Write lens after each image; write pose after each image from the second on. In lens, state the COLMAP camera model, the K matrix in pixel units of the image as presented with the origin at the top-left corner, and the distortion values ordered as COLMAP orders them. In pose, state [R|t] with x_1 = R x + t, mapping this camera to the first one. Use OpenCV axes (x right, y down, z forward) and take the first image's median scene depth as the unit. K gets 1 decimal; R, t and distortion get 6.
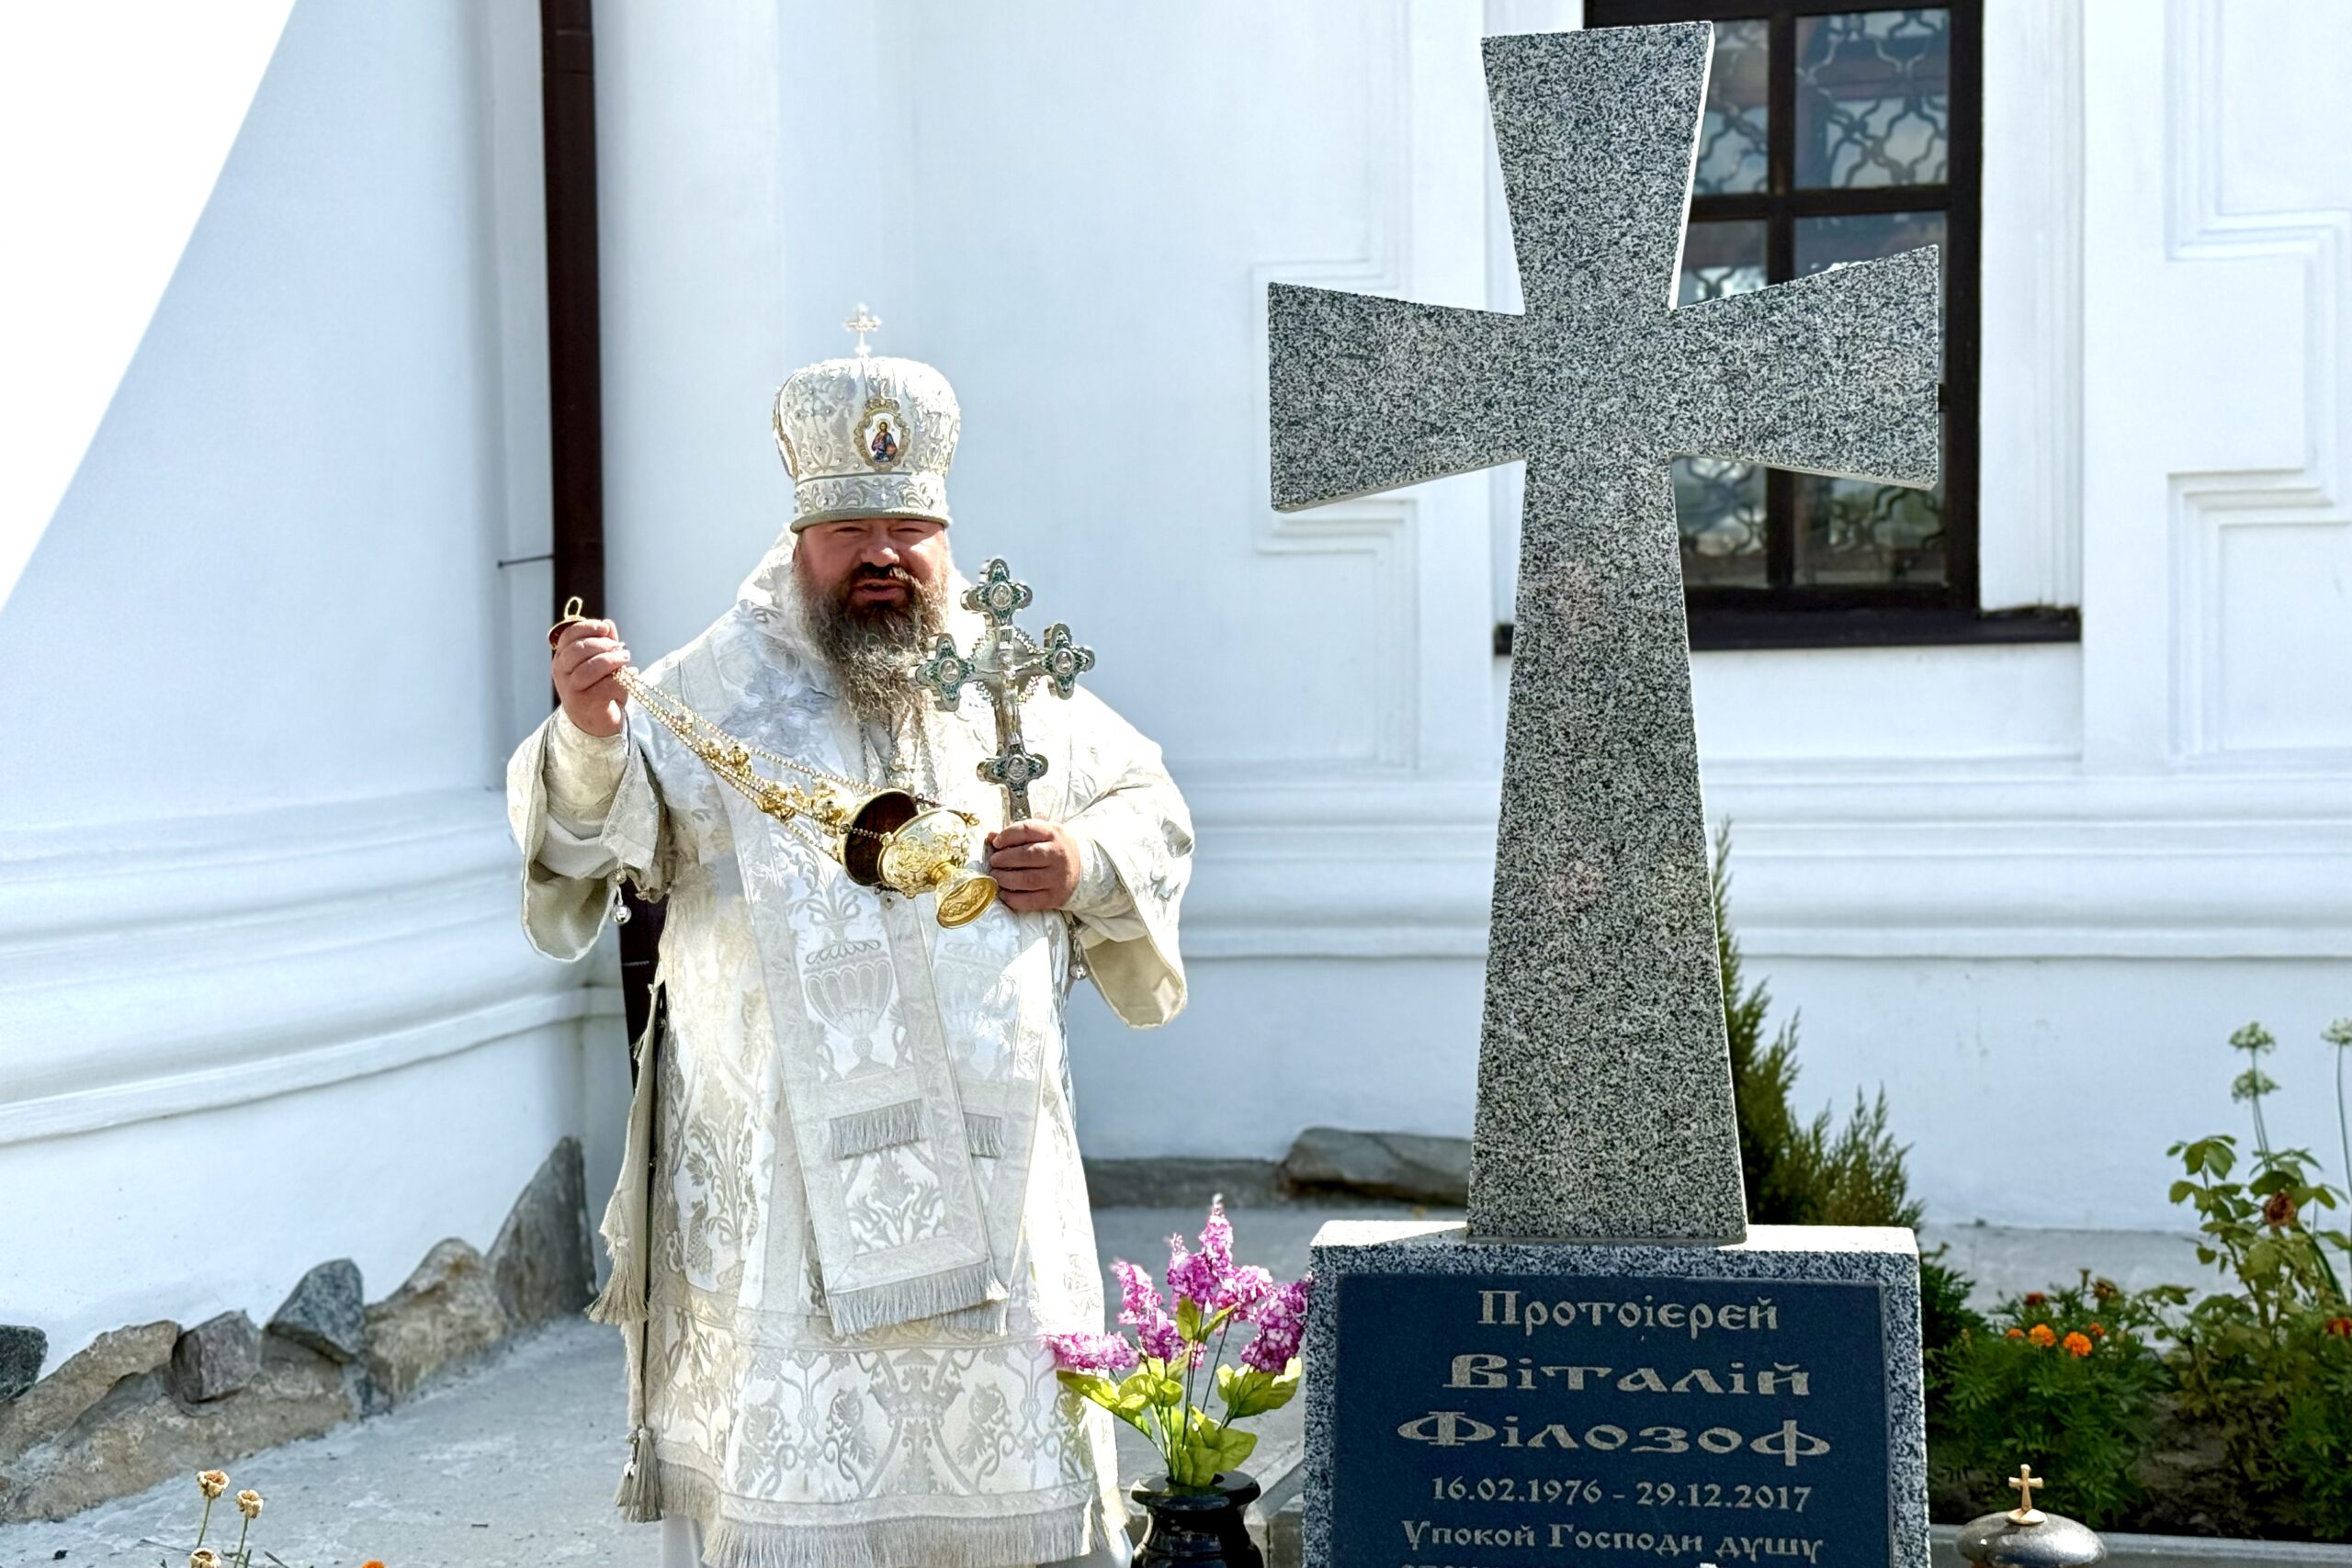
lens RADIAL K [[3261.7, 0, 1176.0], [0, 3261.7, 784.0], [0, 0, 1]] dist [0.141954, 0.047488]
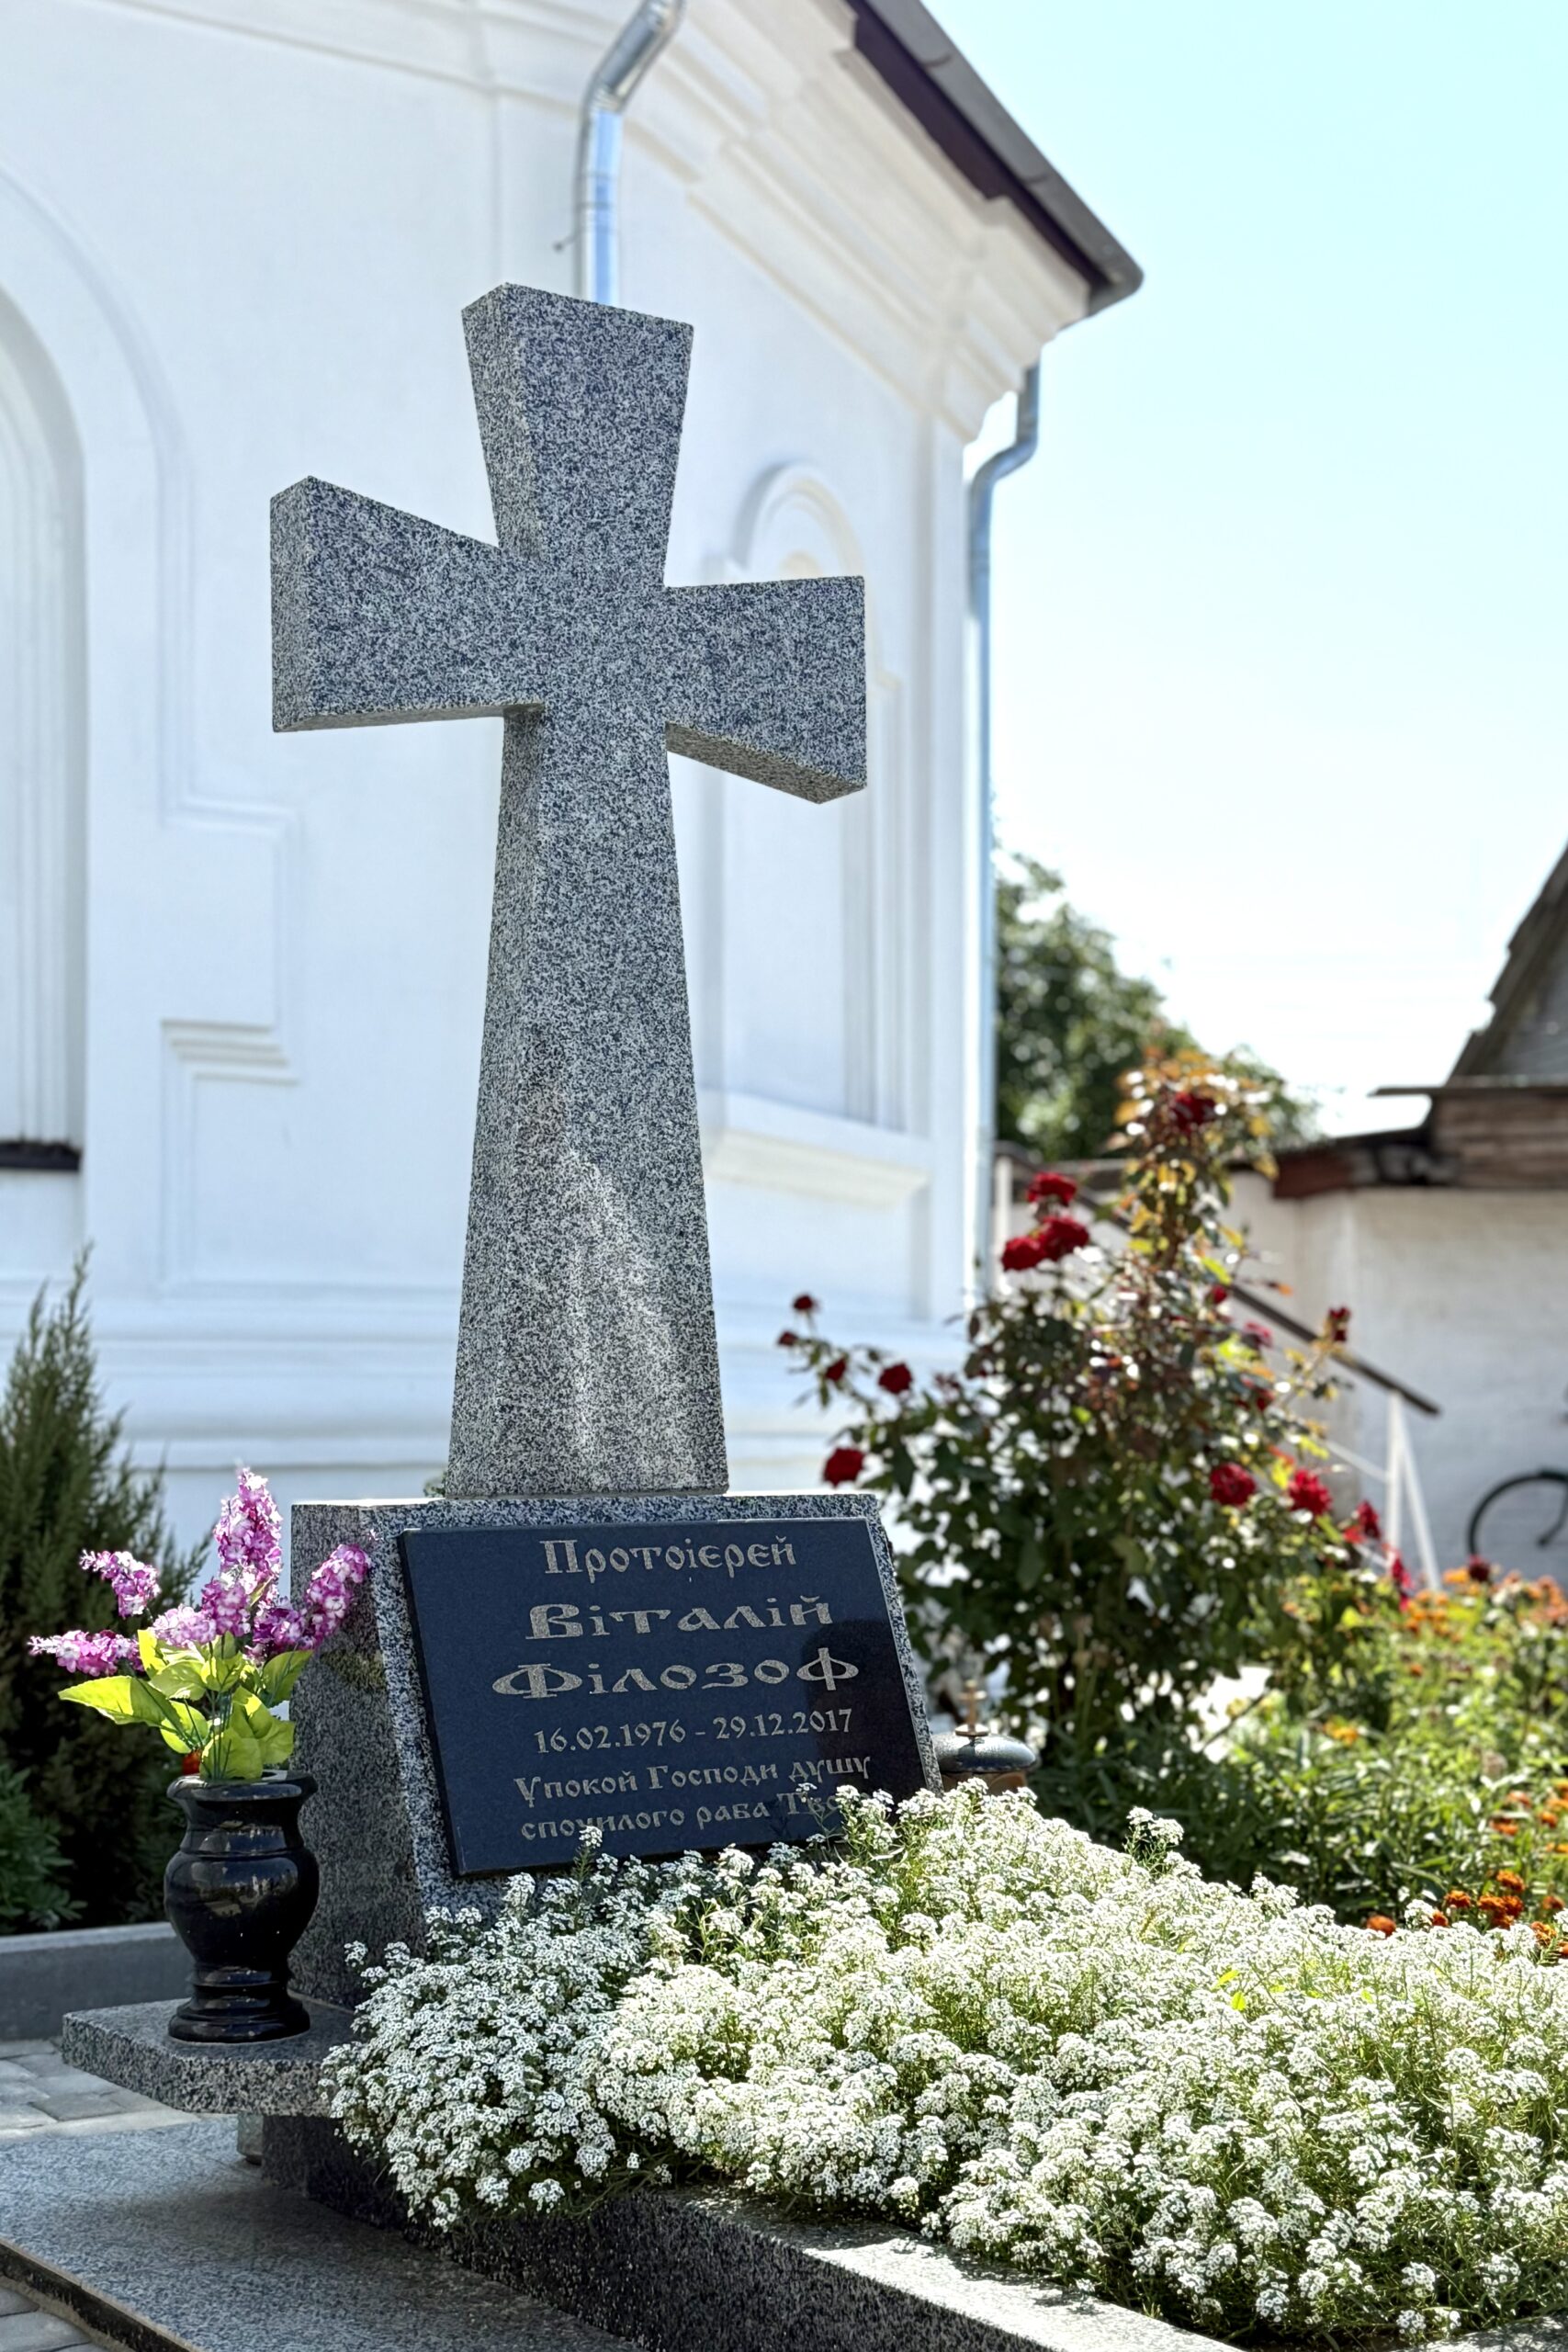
lens RADIAL K [[3076.4, 0, 784.0], [0, 3076.4, 1176.0], [0, 0, 1]] dist [0.155295, -0.002007]
pose [[0.727922, 0.069190, 0.682160, -0.473827], [0.014476, 0.993123, -0.116177, 0.153521], [-0.685507, 0.094443, 0.721914, 0.289524]]
